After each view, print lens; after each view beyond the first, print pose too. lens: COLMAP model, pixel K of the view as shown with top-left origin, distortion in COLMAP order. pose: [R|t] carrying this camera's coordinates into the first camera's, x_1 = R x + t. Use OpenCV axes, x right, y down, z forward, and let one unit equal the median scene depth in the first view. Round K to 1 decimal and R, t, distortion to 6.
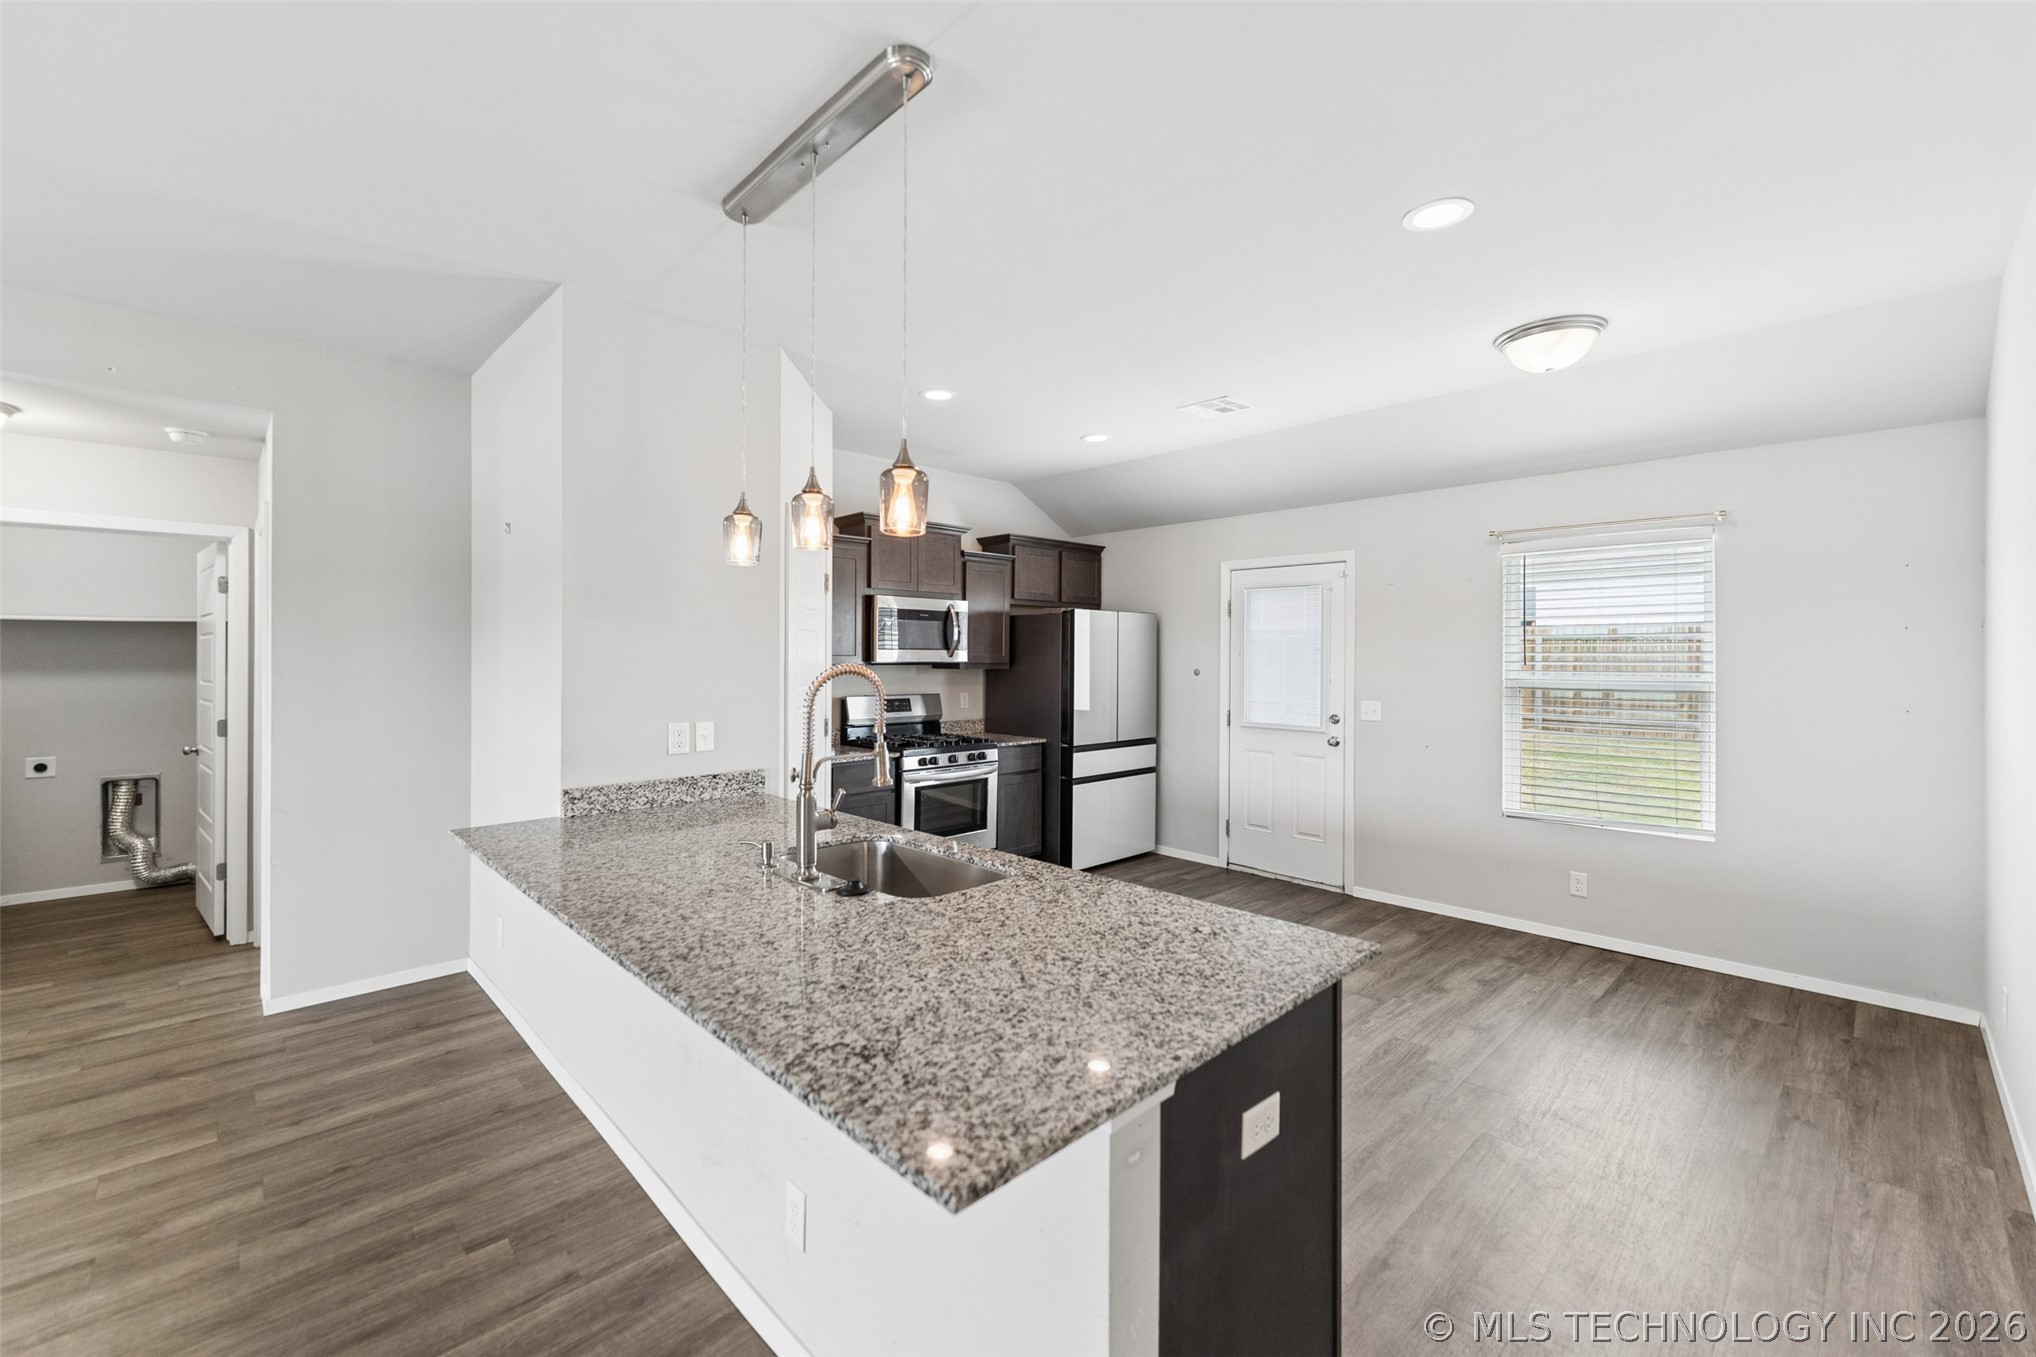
lens RADIAL K [[836.5, 0, 1004.4], [0, 836.5, 655.4], [0, 0, 1]] dist [0.001109, -0.000076]
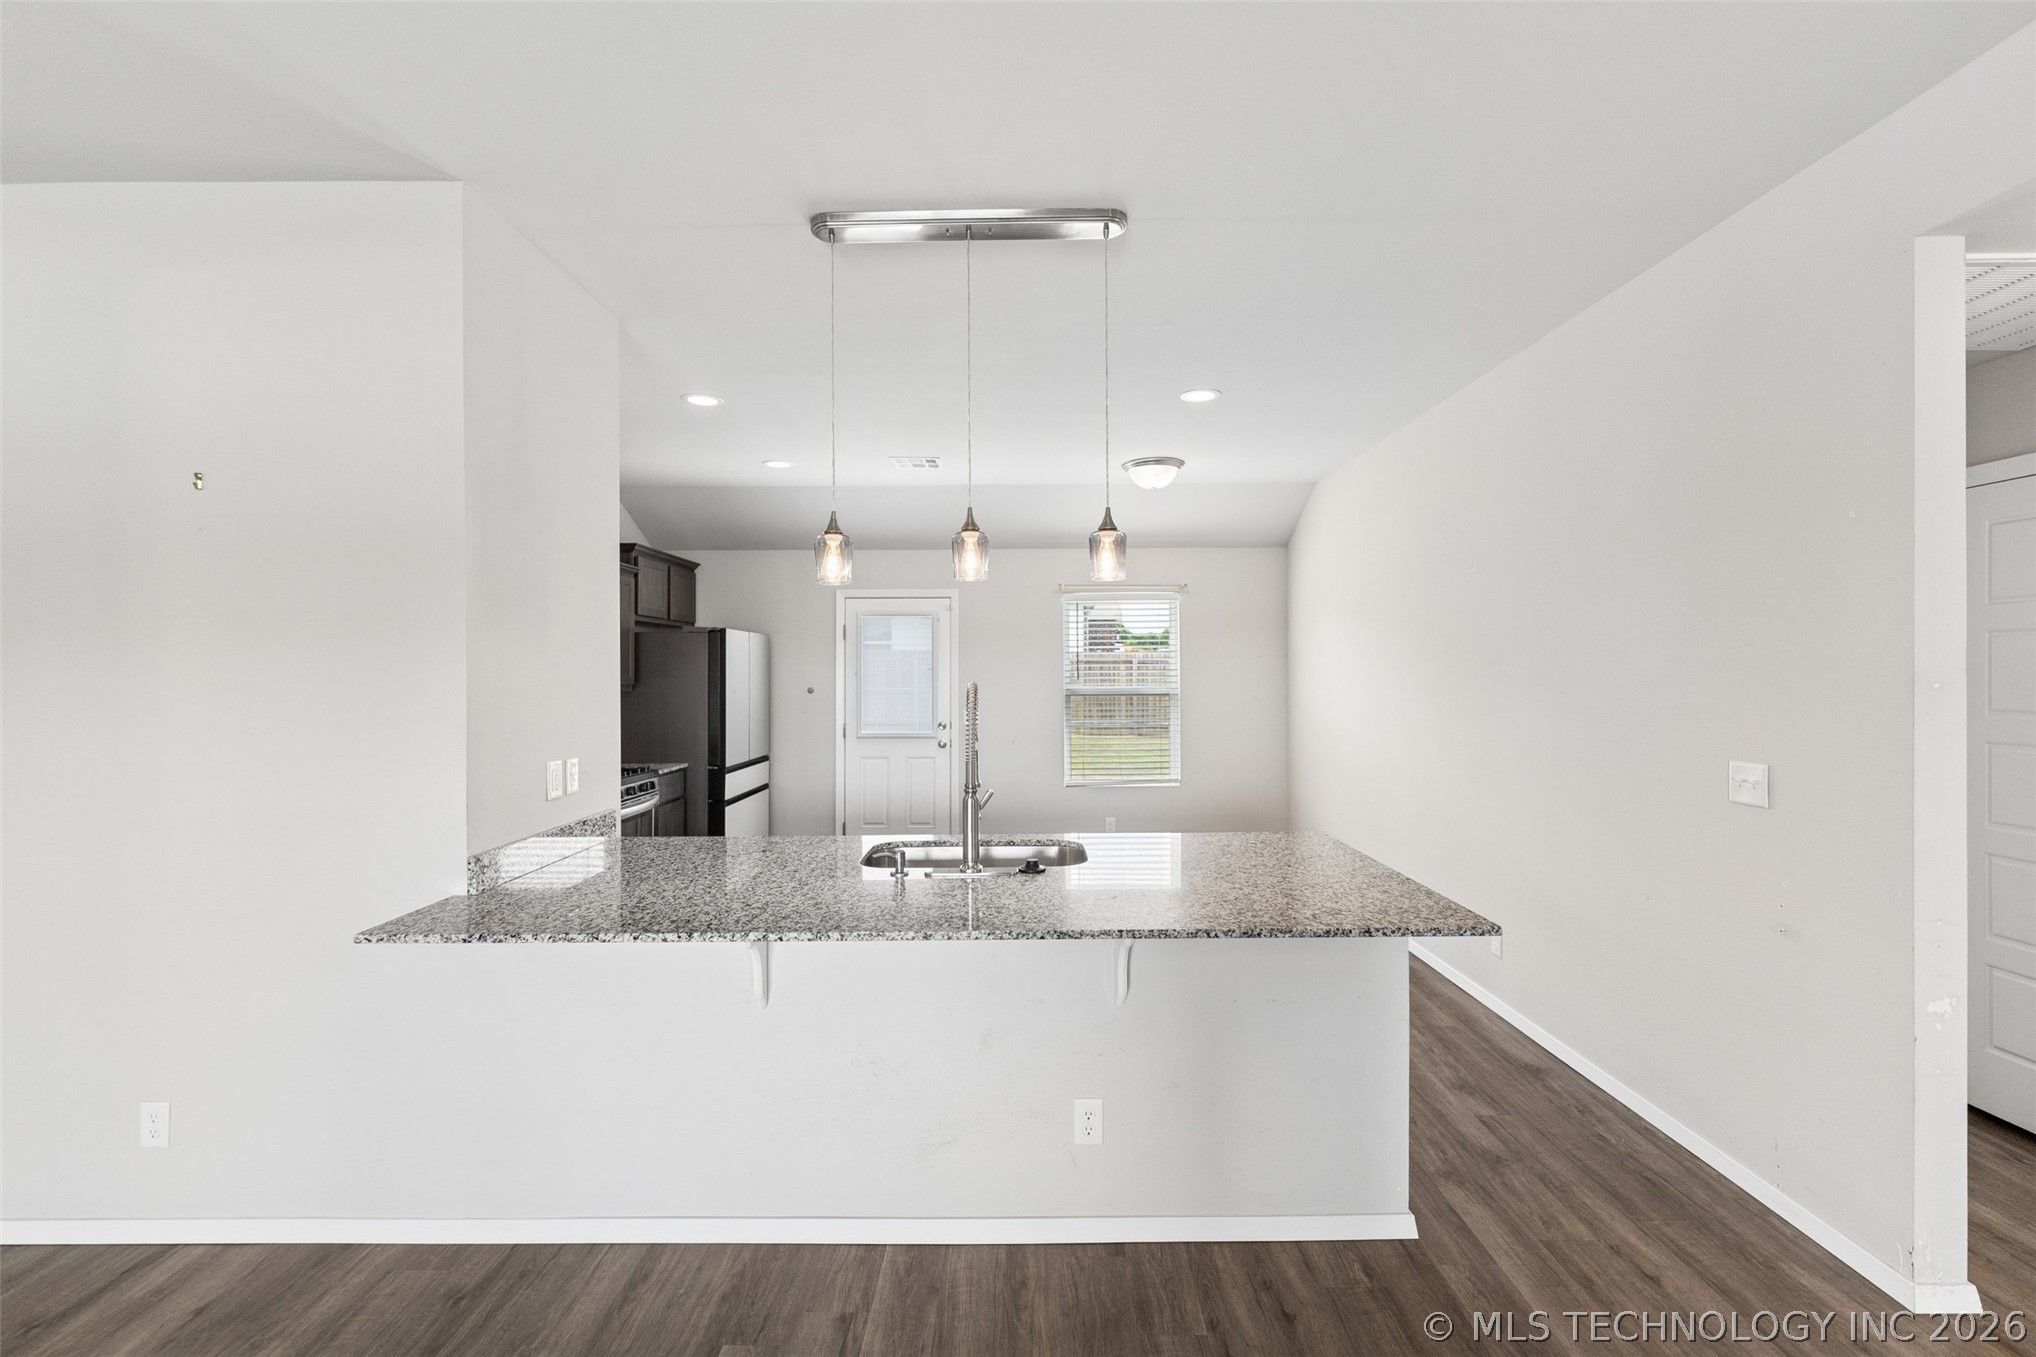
lens RADIAL K [[835.9, 0, 1022.4], [0, 835.9, 670.7], [0, 0, 1]] dist [0.000922, 0.000030]
pose [[0.691568, -0.003959, 0.722301, -0.409676], [0.007927, 0.999966, -0.002109, -0.000667], [-0.722268, 0.007184, 0.691576, 0.068765]]
